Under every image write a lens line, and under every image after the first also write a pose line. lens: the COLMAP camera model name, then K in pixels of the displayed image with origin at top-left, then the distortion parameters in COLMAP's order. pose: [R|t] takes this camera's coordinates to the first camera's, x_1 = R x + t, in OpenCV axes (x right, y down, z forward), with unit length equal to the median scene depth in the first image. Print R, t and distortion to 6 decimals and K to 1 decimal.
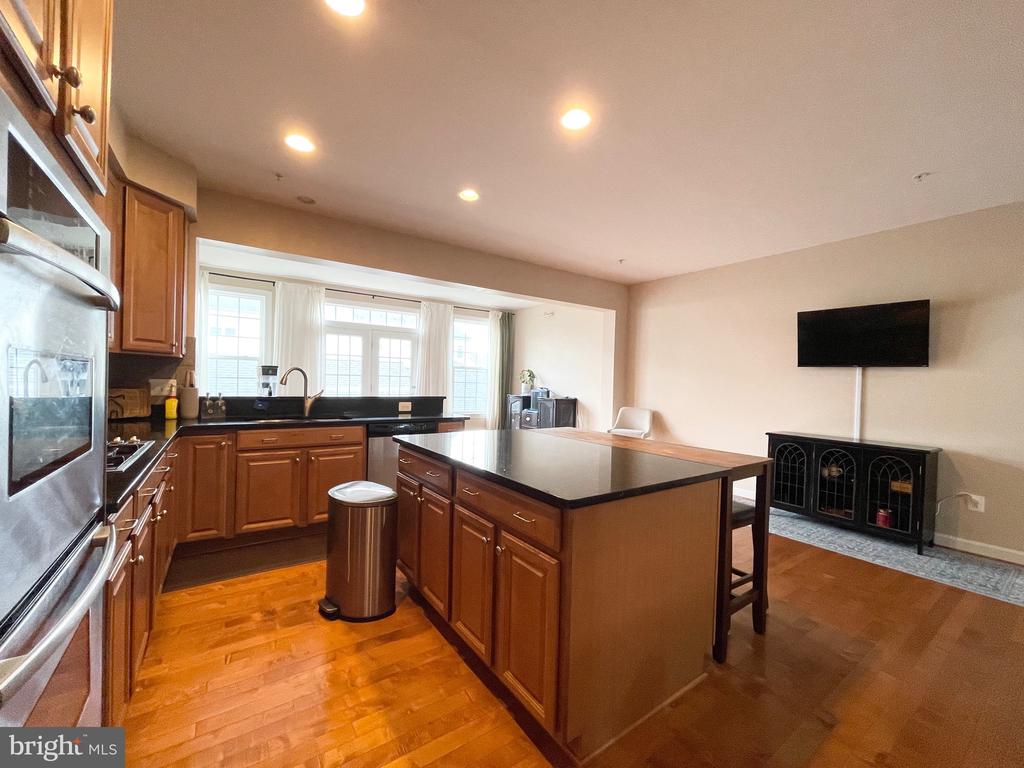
lens RADIAL K [[411.3, 0, 512.1], [0, 411.3, 386.4], [0, 0, 1]] dist [0.000452, -0.000276]
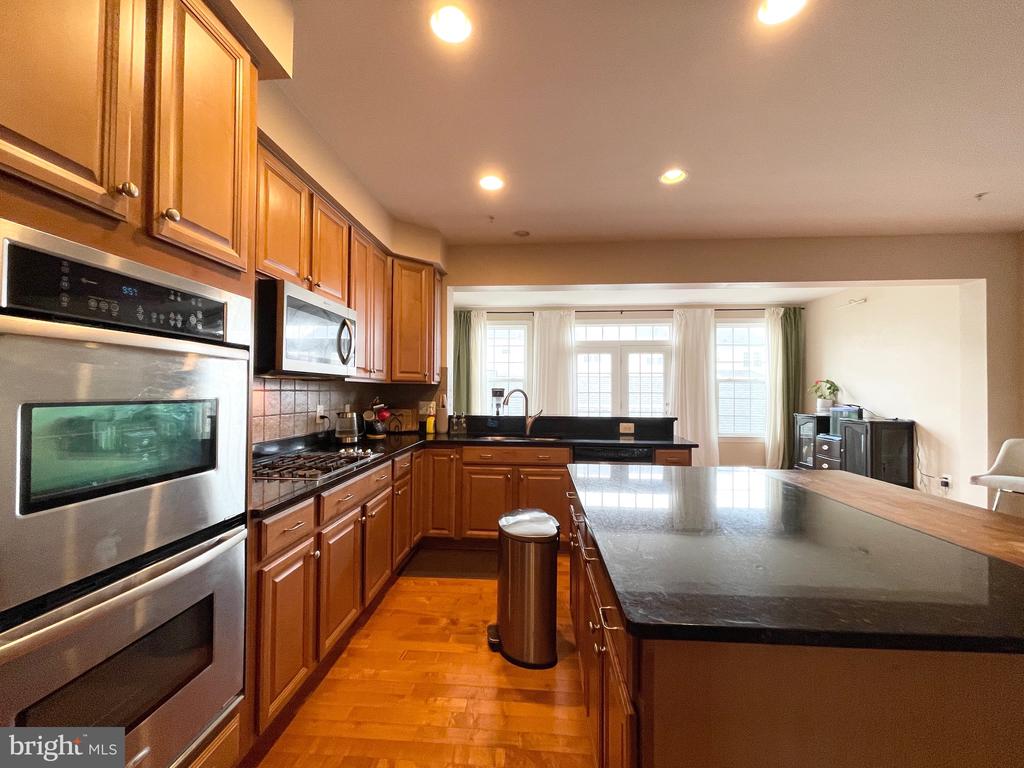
lens RADIAL K [[412.3, 0, 512.4], [0, 412.3, 385.3], [0, 0, 1]] dist [-0.000052, -0.000958]
pose [[0.779584, -0.030955, -0.625532, 0.116100], [0.007445, 0.999165, -0.040166, -0.010771], [0.626254, 0.026656, 0.779164, 0.127778]]
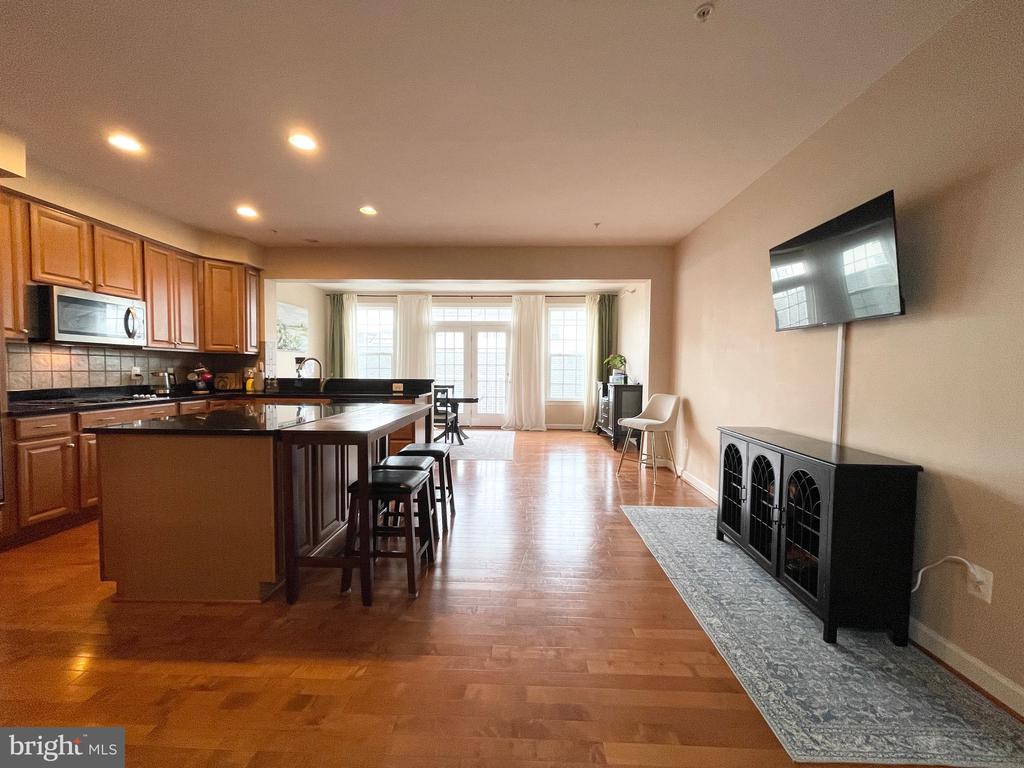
lens RADIAL K [[412.3, 0, 512.4], [0, 412.3, 385.3], [0, 0, 1]] dist [-0.000052, -0.000958]
pose [[0.802987, 0.003214, -0.595988, 0.758104], [0.005365, 0.999906, 0.012621, 0.029862], [0.595973, -0.013331, 0.802894, 0.213751]]
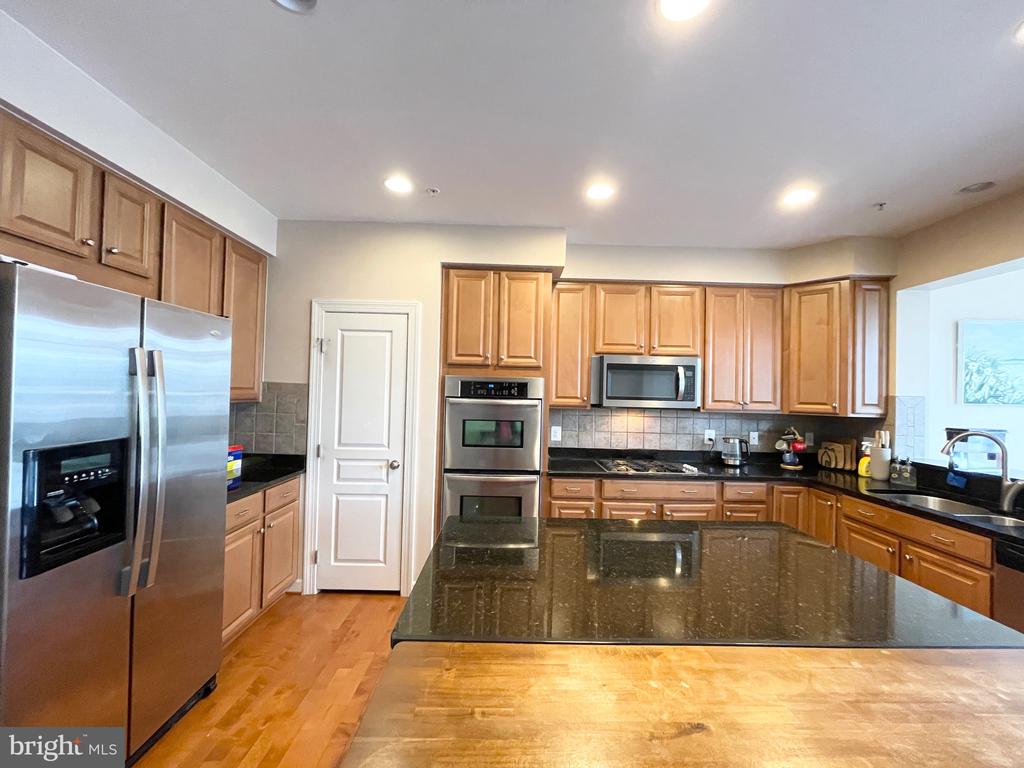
lens RADIAL K [[411.3, 0, 512.1], [0, 411.3, 386.4], [0, 0, 1]] dist [0.000452, -0.000276]
pose [[-0.560876, -0.056533, -0.825968, 0.397330], [-0.049120, 0.998181, -0.034965, -0.049543], [0.826442, 0.020961, -0.562632, 0.621927]]
